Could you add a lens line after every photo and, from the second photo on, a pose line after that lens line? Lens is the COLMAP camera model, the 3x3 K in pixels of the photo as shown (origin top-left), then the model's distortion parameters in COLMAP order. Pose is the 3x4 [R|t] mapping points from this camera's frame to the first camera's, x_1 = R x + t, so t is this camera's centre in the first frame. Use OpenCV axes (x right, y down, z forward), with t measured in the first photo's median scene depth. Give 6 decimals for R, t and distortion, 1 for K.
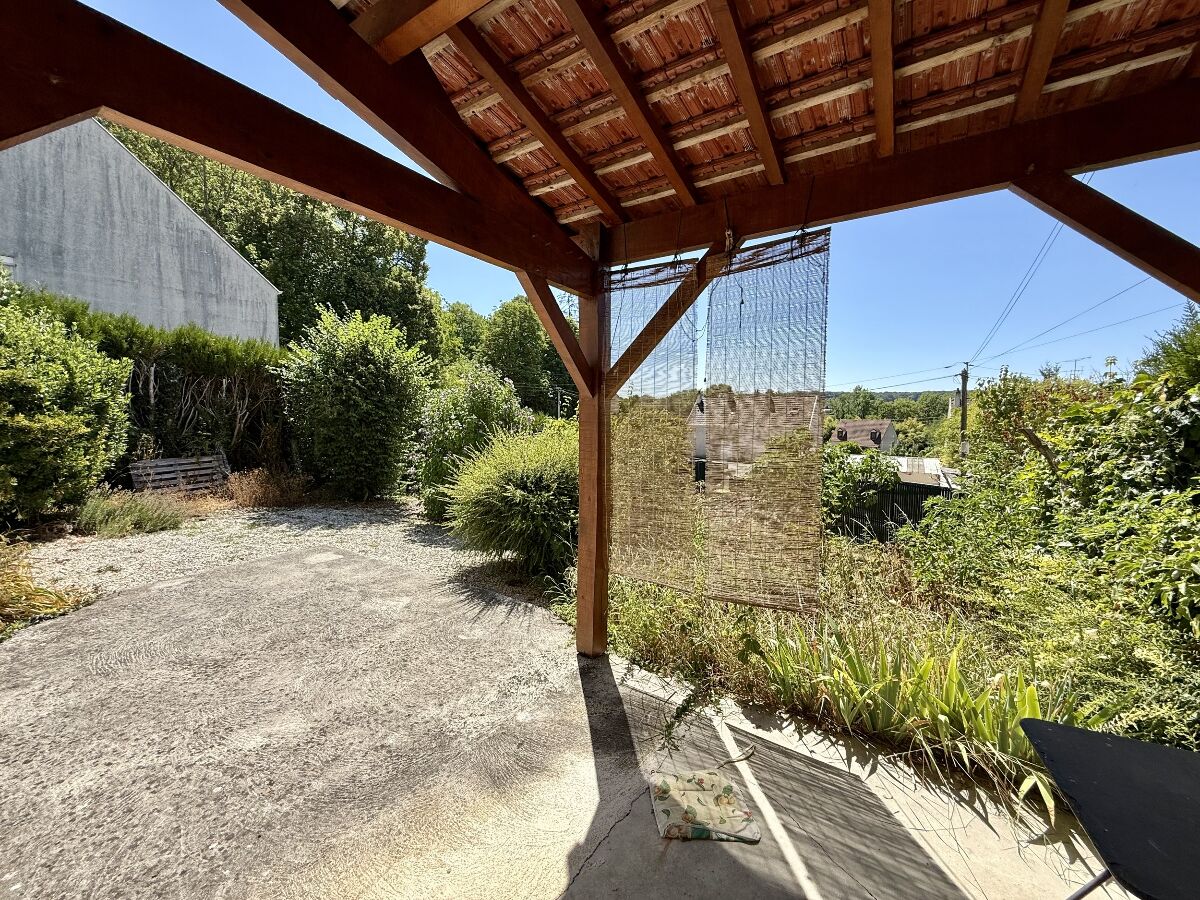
lens RADIAL K [[479.9, 0, 600.0], [0, 479.9, 450.0], [0, 0, 1]] dist [-0.000026, 0.000436]
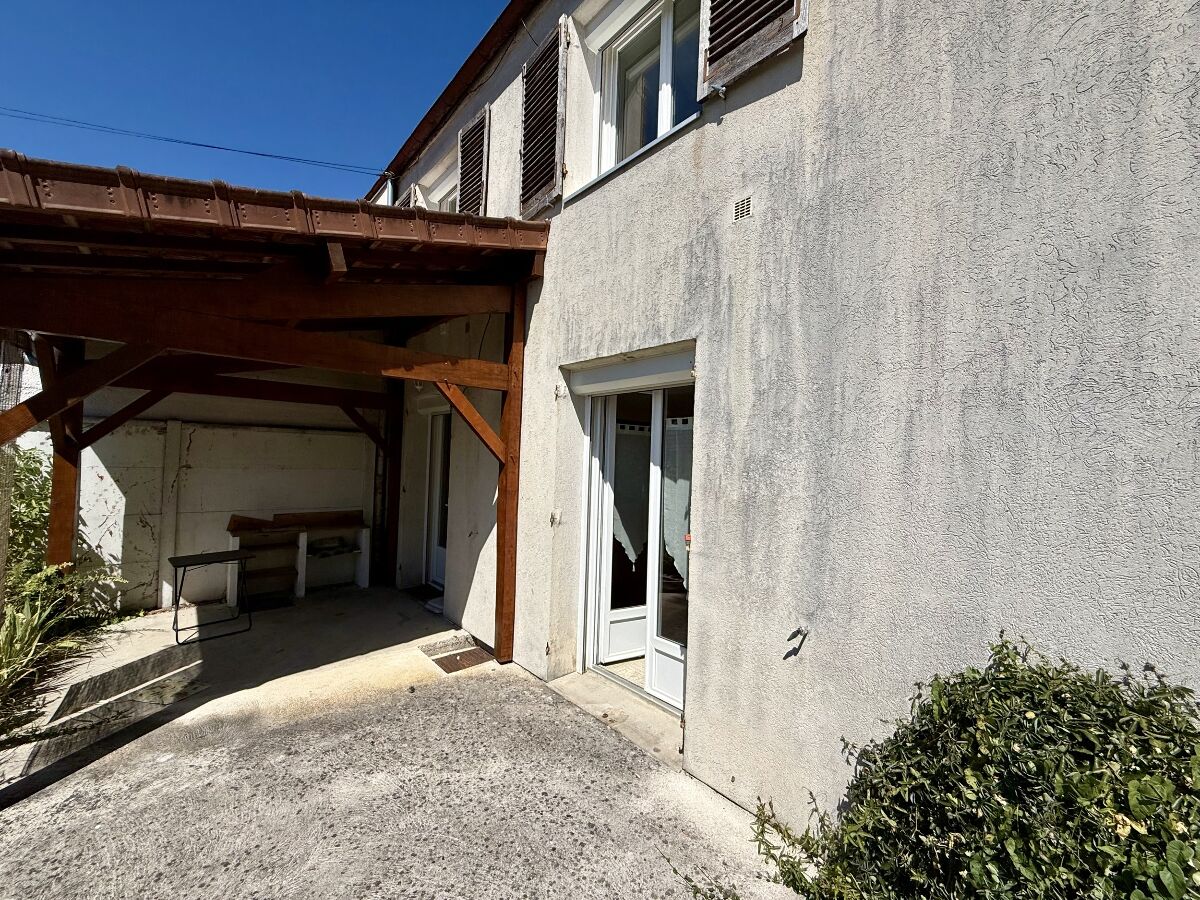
lens RADIAL K [[479.9, 0, 600.0], [0, 479.9, 450.0], [0, 0, 1]] dist [-0.000026, 0.000436]
pose [[-0.962413, -0.031193, 0.269792, -1.379923], [-0.017867, 0.998502, 0.051711, -0.209140], [-0.271001, 0.044947, -0.961529, 1.753014]]
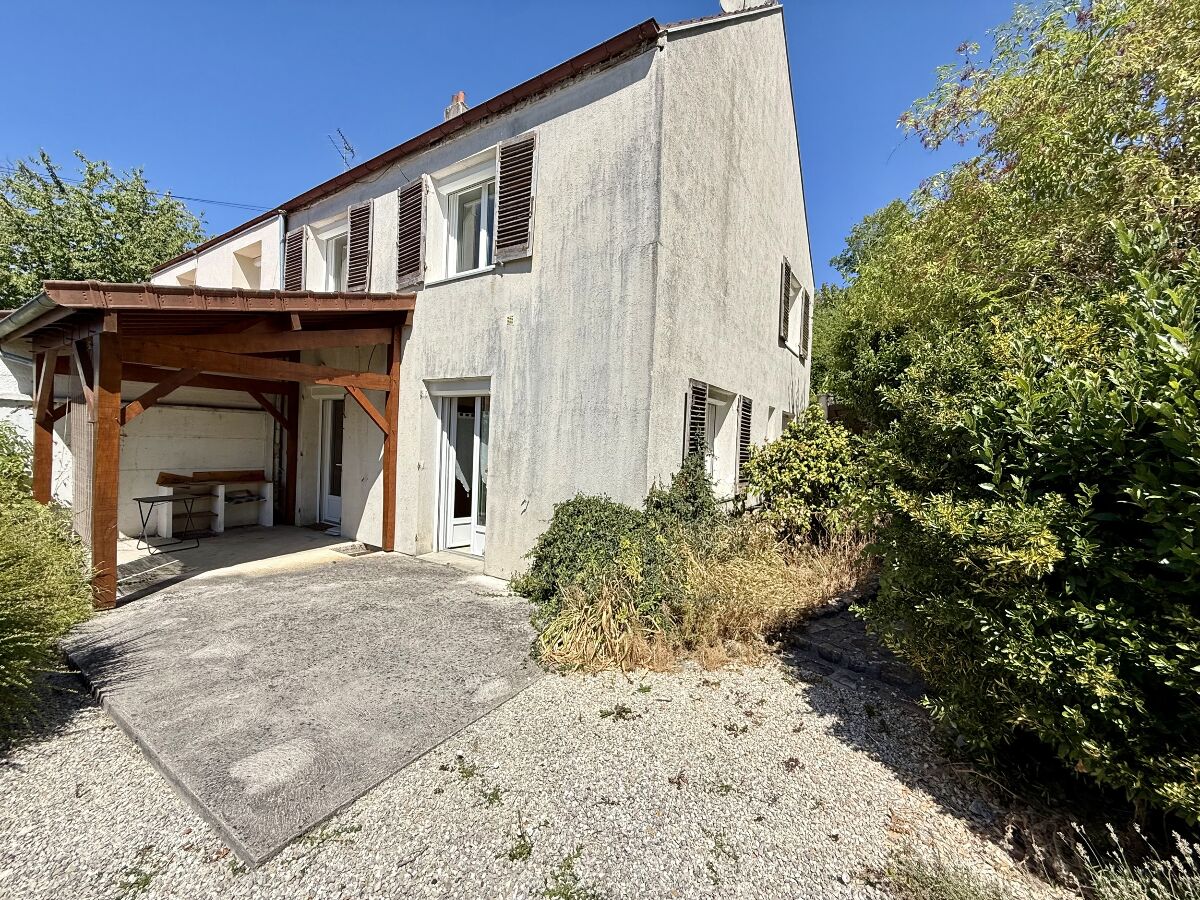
lens RADIAL K [[479.9, 0, 600.0], [0, 479.9, 450.0], [0, 0, 1]] dist [-0.000026, 0.000436]
pose [[-0.998970, -0.045362, -0.000527, -1.837919], [-0.045220, 0.994771, 0.091571, -0.291417], [-0.003630, 0.091500, -0.995798, 3.001254]]
